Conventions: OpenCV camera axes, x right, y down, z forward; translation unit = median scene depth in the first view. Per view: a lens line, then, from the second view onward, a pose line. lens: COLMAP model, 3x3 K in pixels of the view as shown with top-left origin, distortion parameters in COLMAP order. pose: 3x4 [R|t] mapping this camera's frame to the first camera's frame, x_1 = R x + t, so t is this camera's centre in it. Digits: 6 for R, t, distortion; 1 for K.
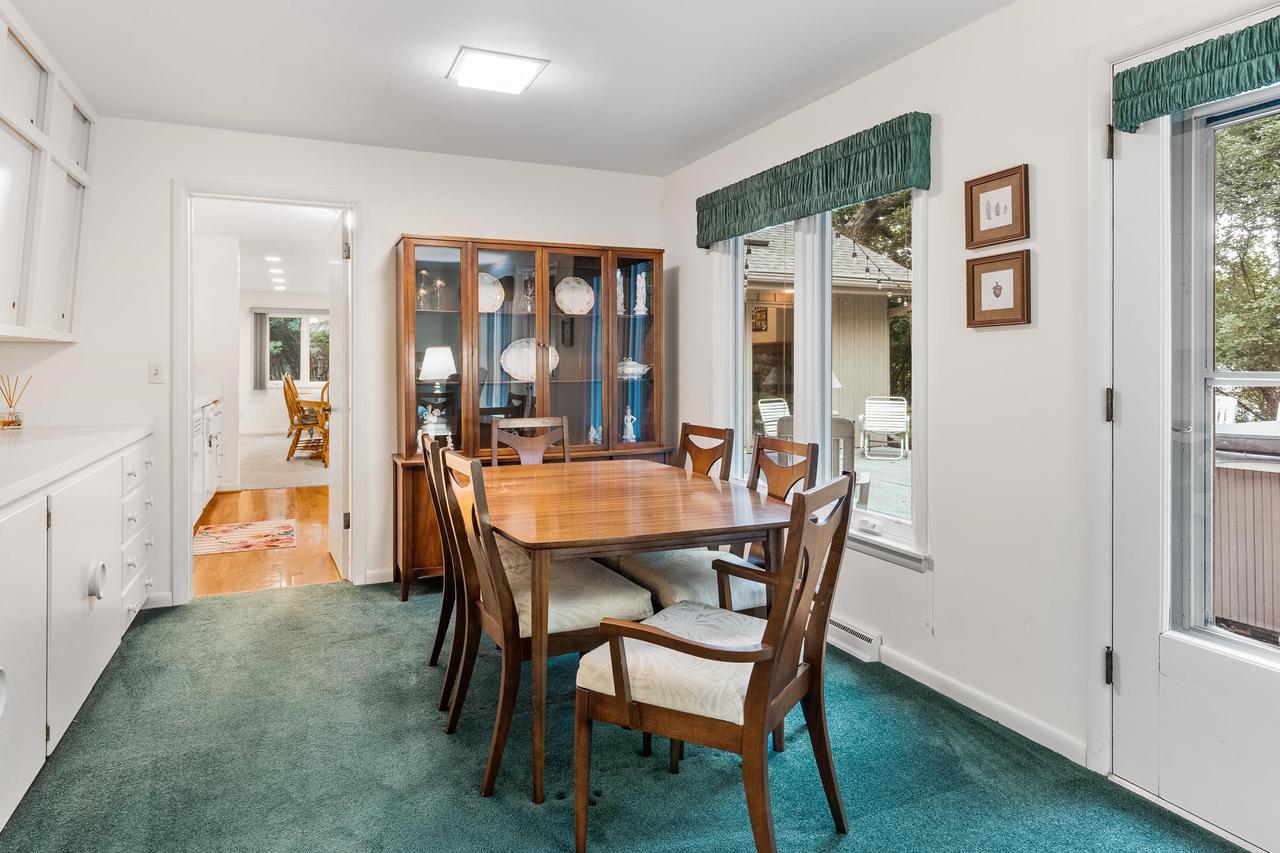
lens RADIAL K [[763.2, 0, 639.5], [0, 763.2, 359.8], [0, 0, 1]] dist [-0.001355, -0.000017]
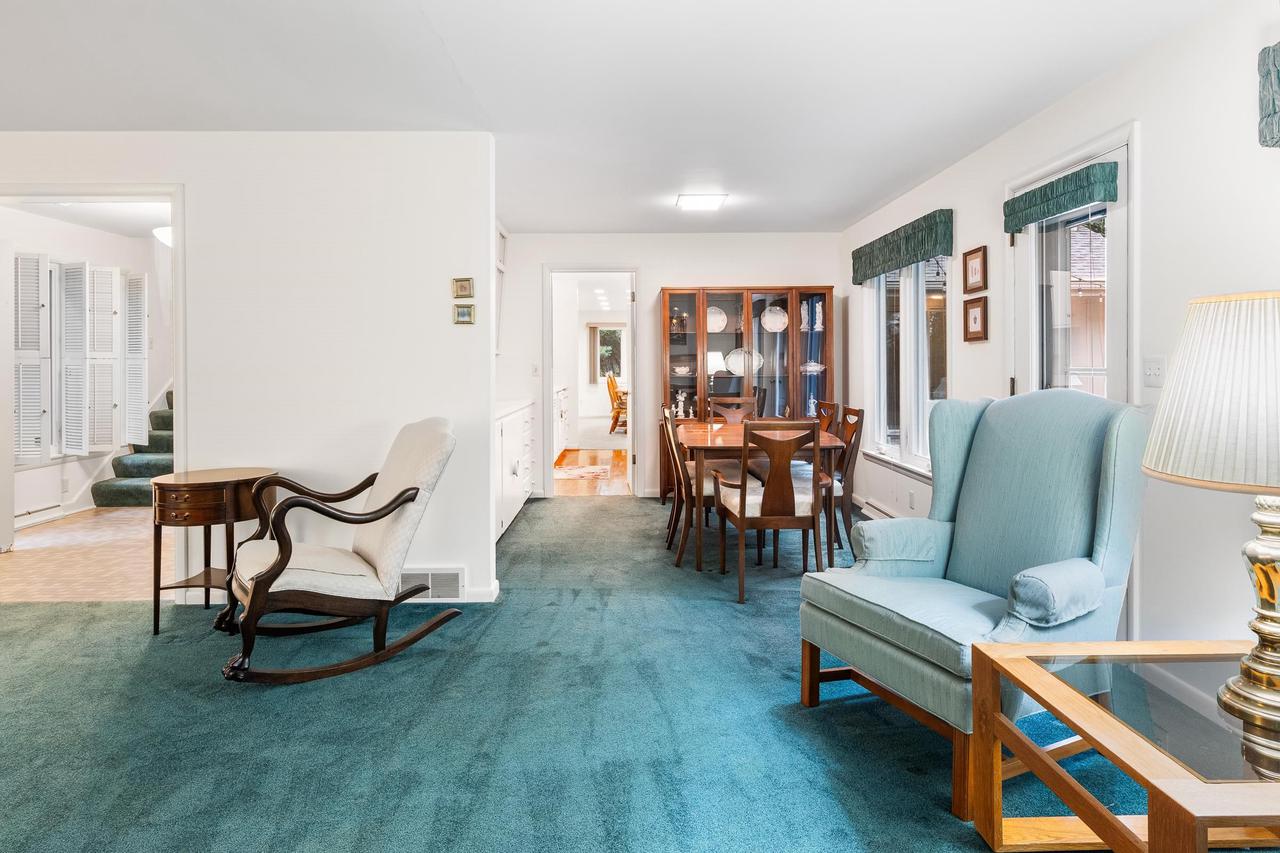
lens RADIAL K [[721.1, 0, 631.4], [0, 721.1, 363.0], [0, 0, 1]] dist [0.003553, 0.000342]
pose [[0.915234, -0.004079, -0.402902, 0.248398], [0.005846, 0.999978, 0.003158, -0.003715], [0.402880, -0.005245, 0.915238, -0.446315]]
